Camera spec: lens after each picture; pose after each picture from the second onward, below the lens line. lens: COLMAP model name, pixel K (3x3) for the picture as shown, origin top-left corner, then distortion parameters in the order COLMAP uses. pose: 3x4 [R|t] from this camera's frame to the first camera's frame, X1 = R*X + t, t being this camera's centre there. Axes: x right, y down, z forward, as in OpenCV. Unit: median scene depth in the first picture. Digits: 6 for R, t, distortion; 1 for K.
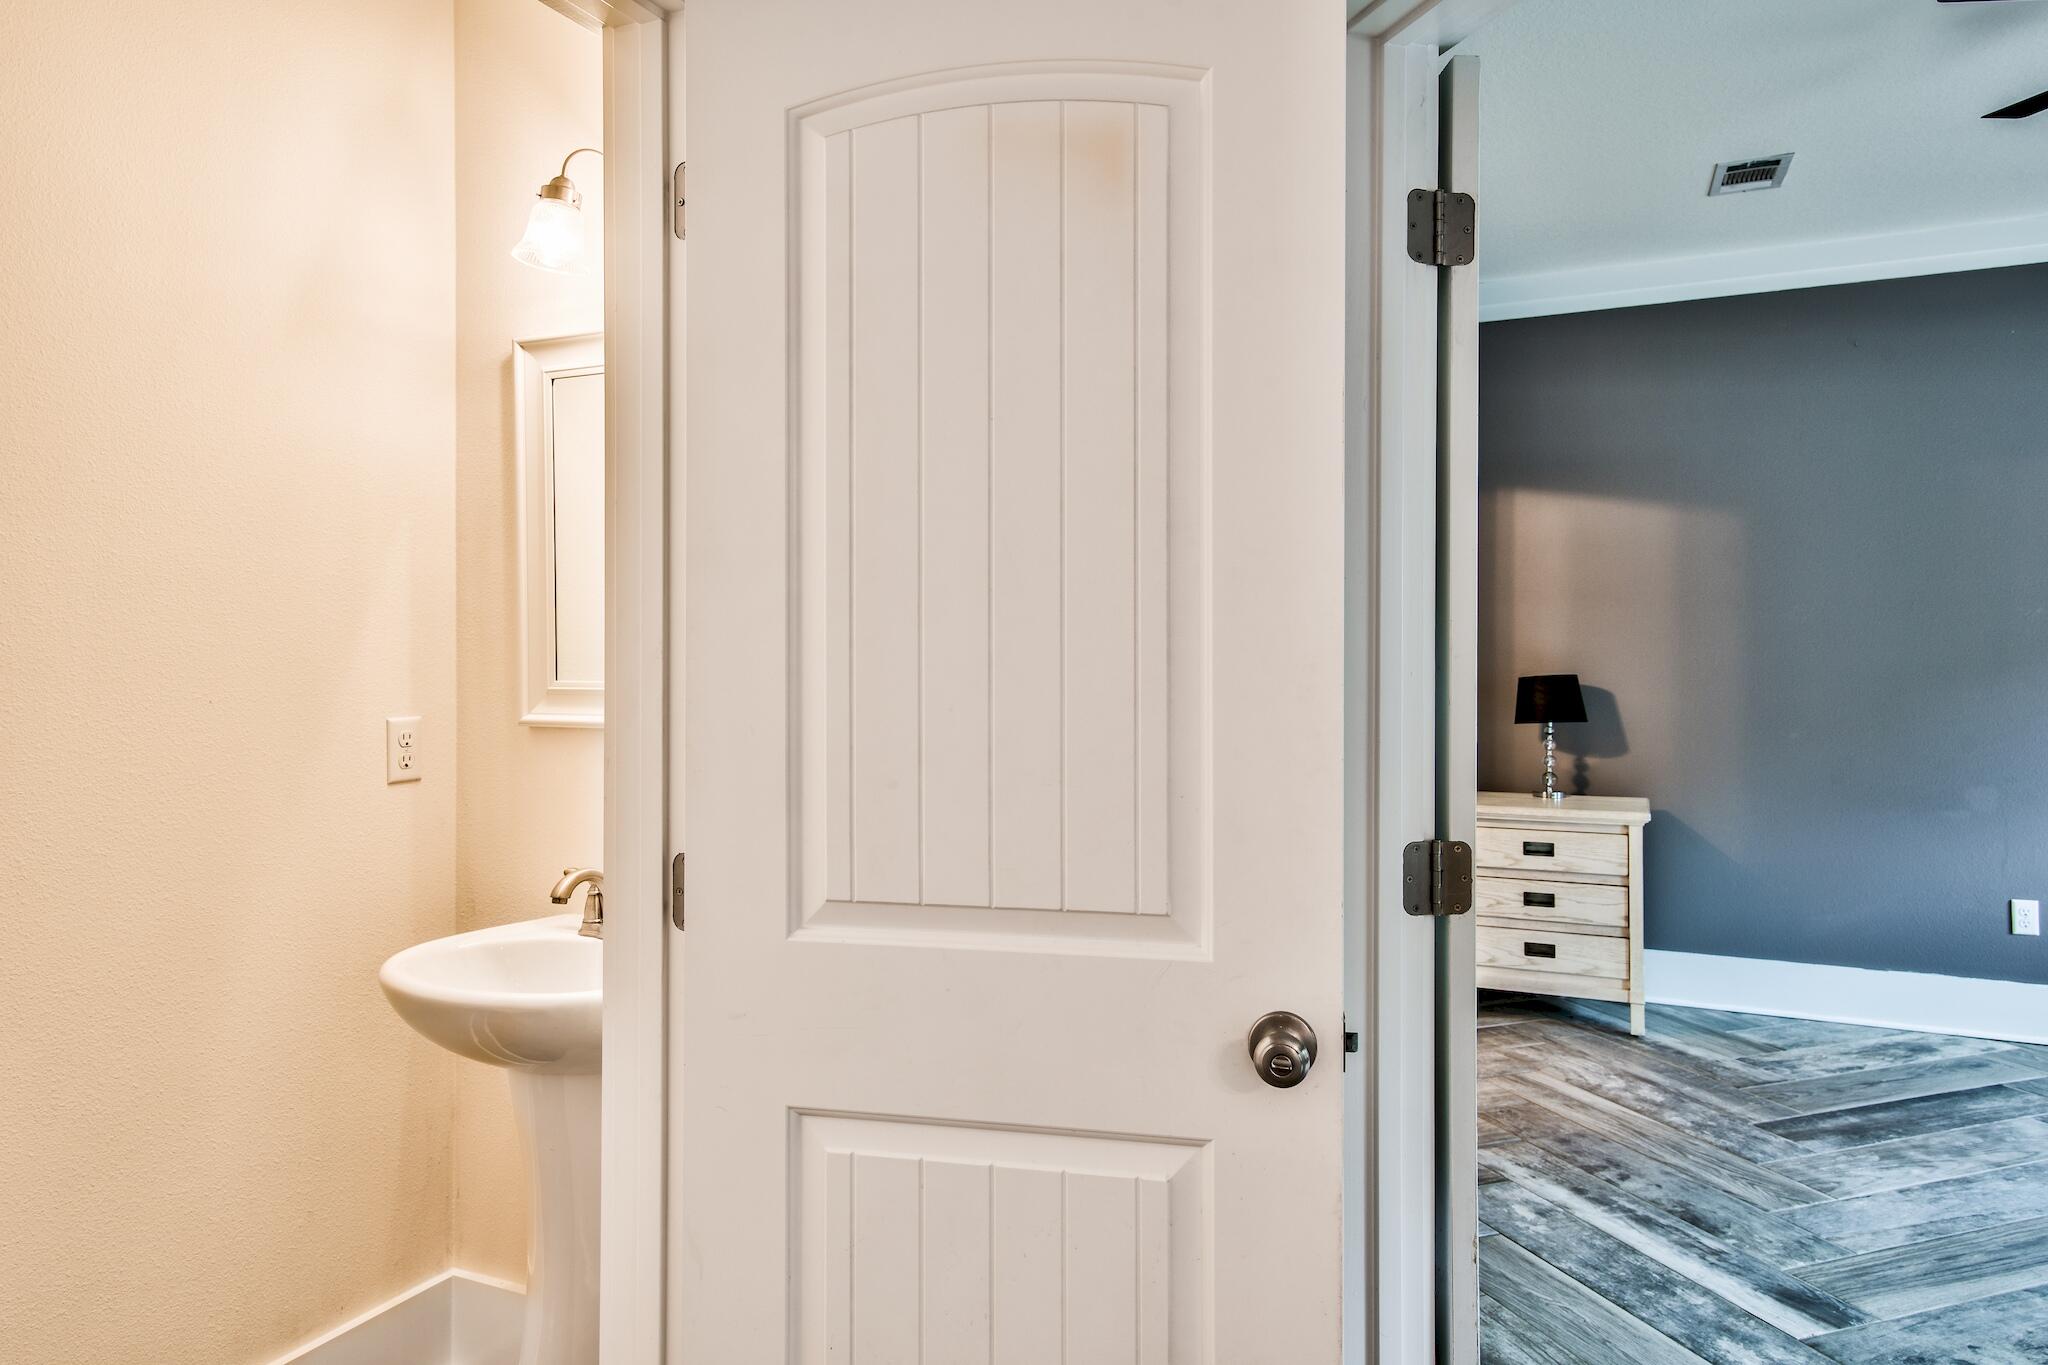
lens RADIAL K [[1315.4, 0, 1022.9], [0, 1315.4, 646.8], [0, 0, 1]] dist [0.017750, -0.000732]
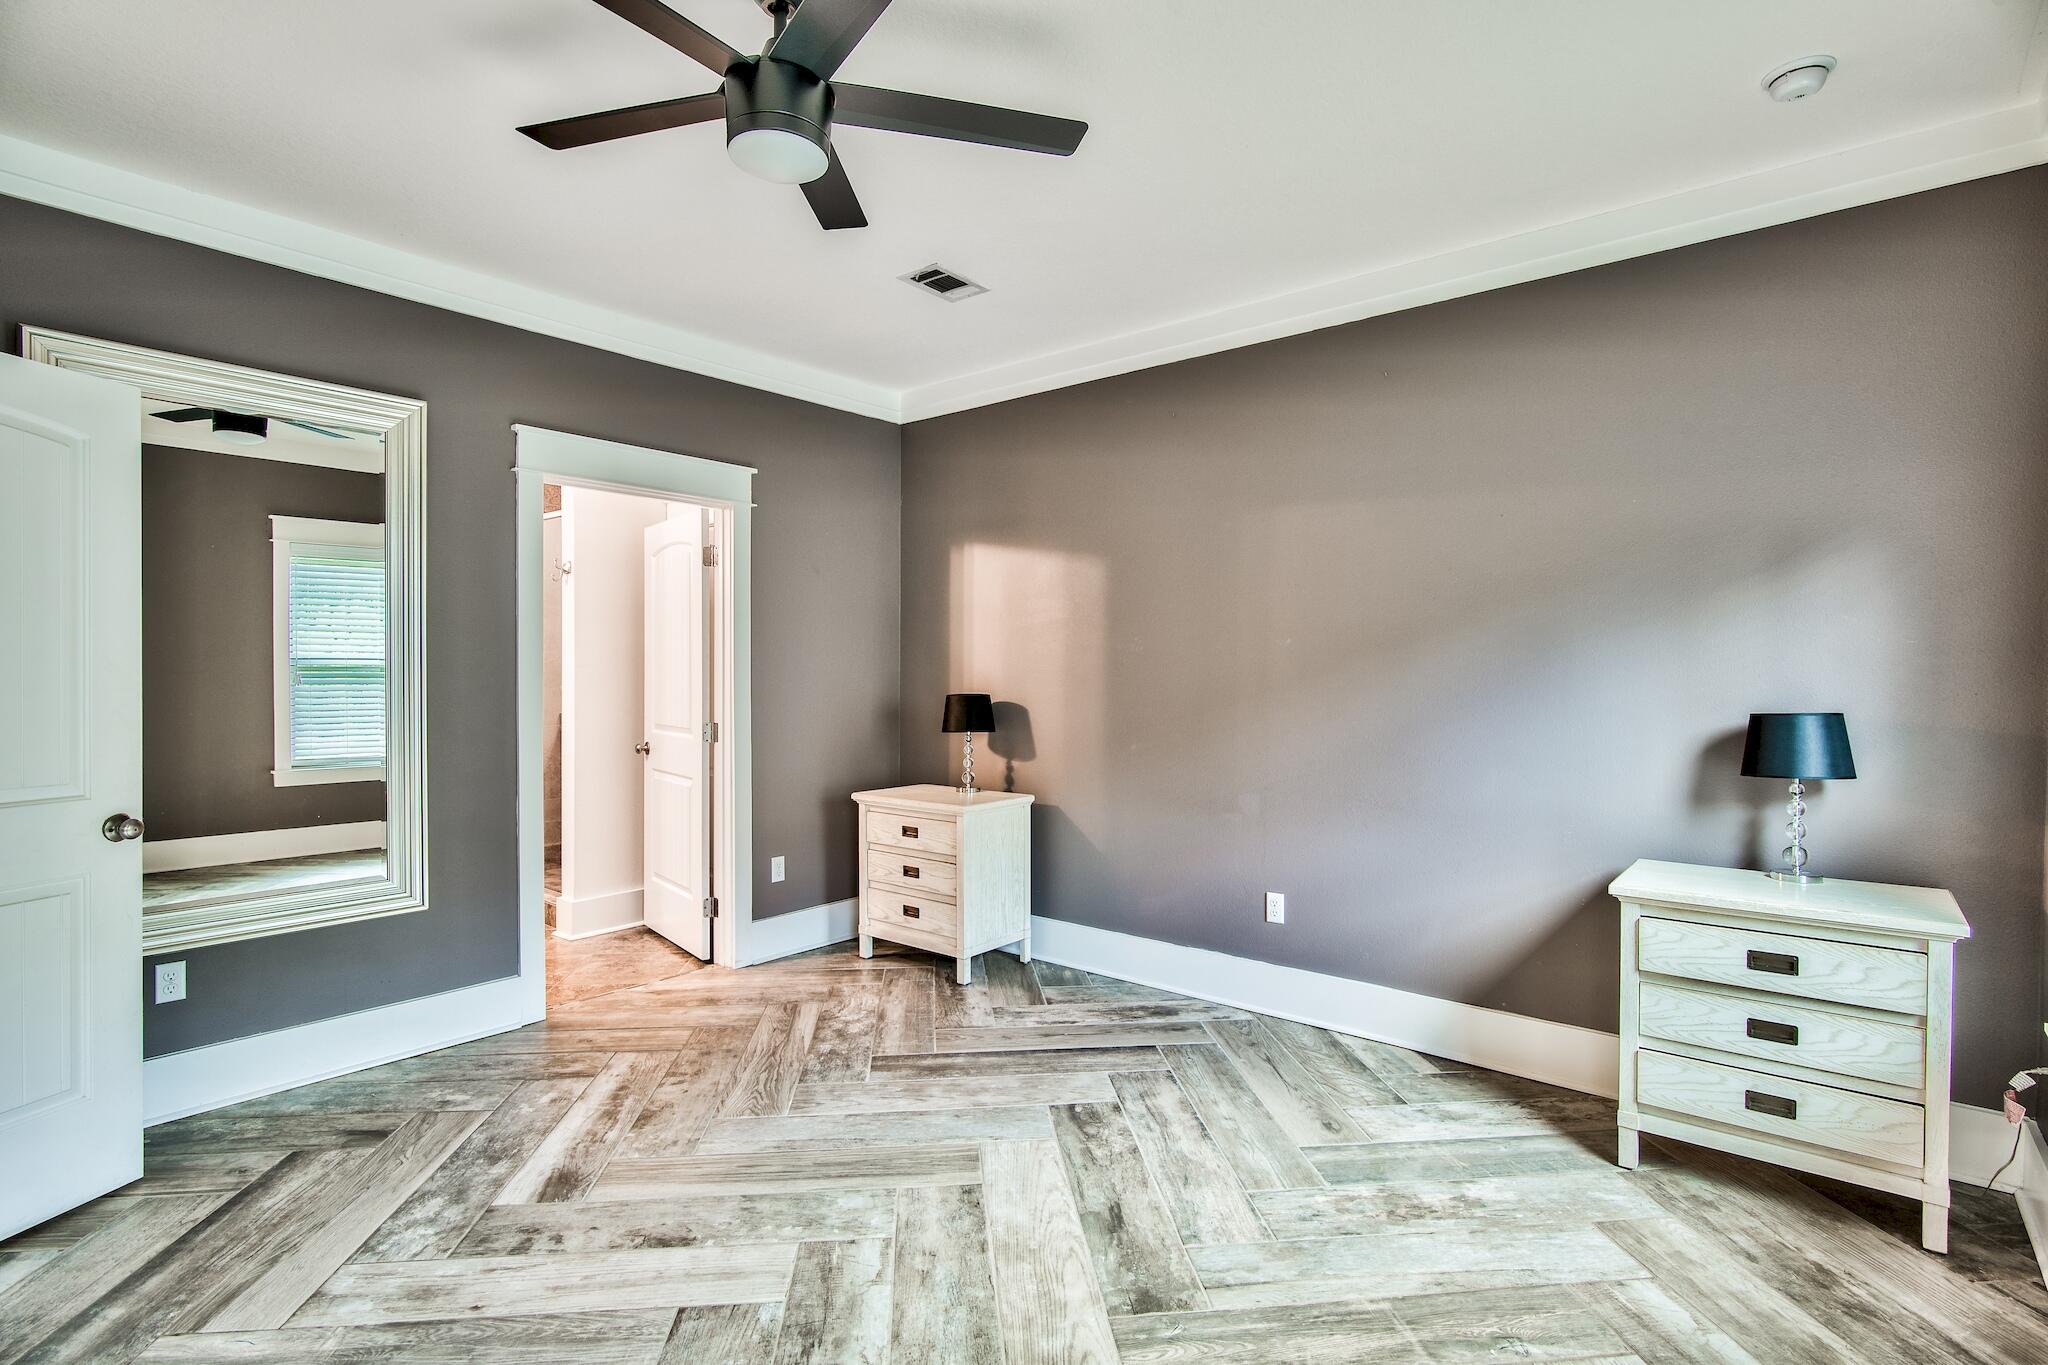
lens RADIAL K [[989.9, 0, 1030.8], [0, 989.9, 686.2], [0, 0, 1]] dist [-0.002227, 0.000045]
pose [[0.968724, 0.008685, -0.247987, 0.829444], [-0.004913, 0.999863, 0.015825, -0.001603], [0.248091, -0.014112, 0.968634, 0.128325]]
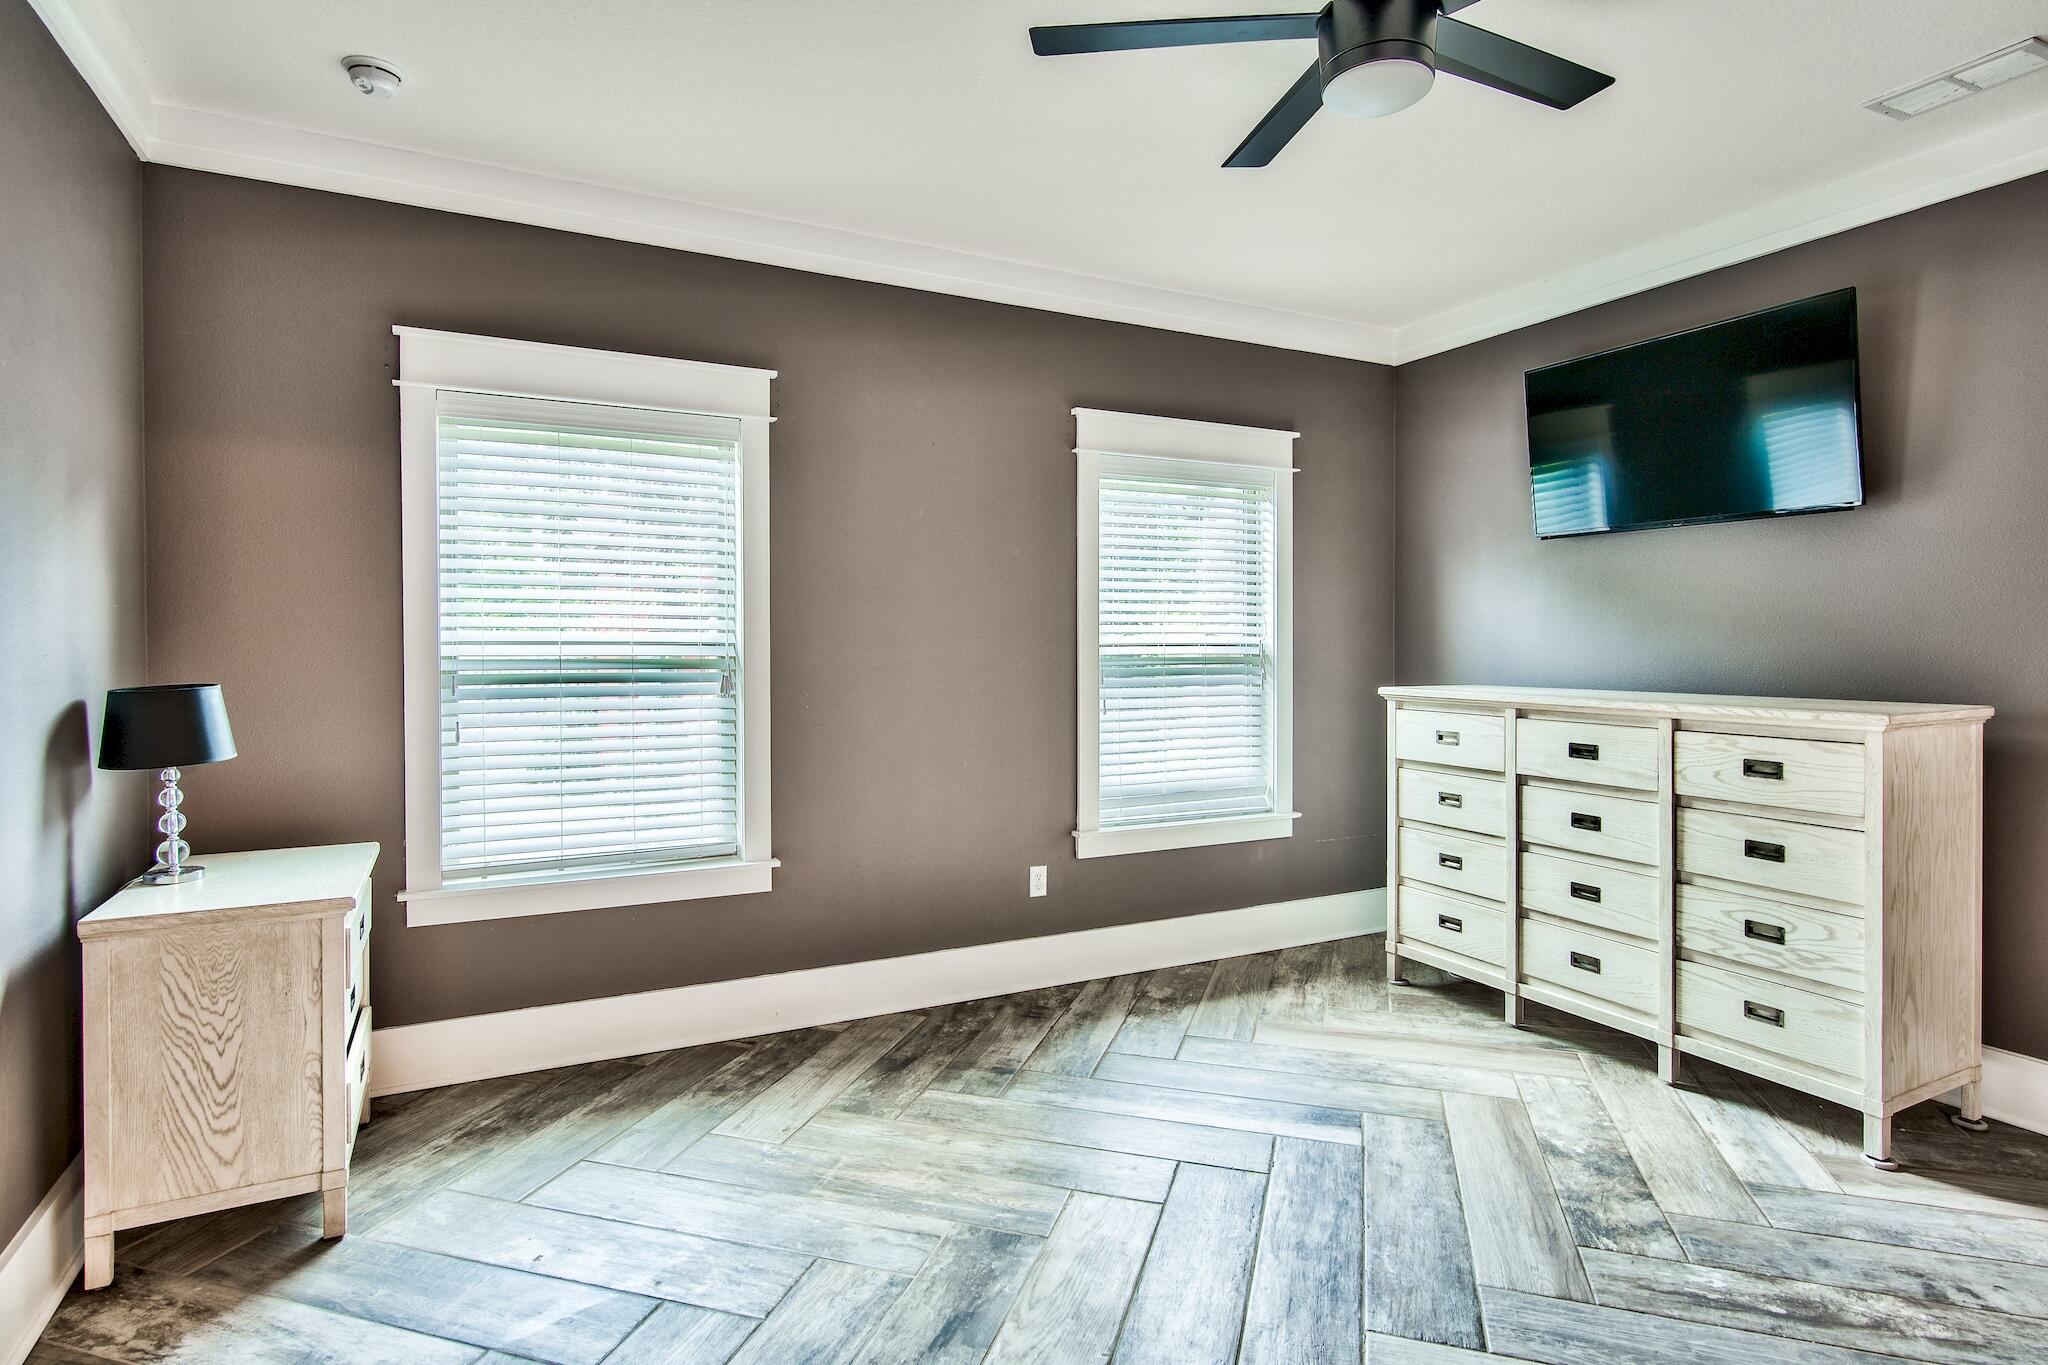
lens RADIAL K [[1055.0, 0, 1025.8], [0, 1055.0, 659.5], [0, 0, 1]] dist [-0.018046, -0.000125]
pose [[-0.792133, -0.000329, 0.610349, 0.411279], [0.003040, 0.999985, 0.004485, 0.010554], [-0.610341, 0.005408, -0.792120, 1.068213]]
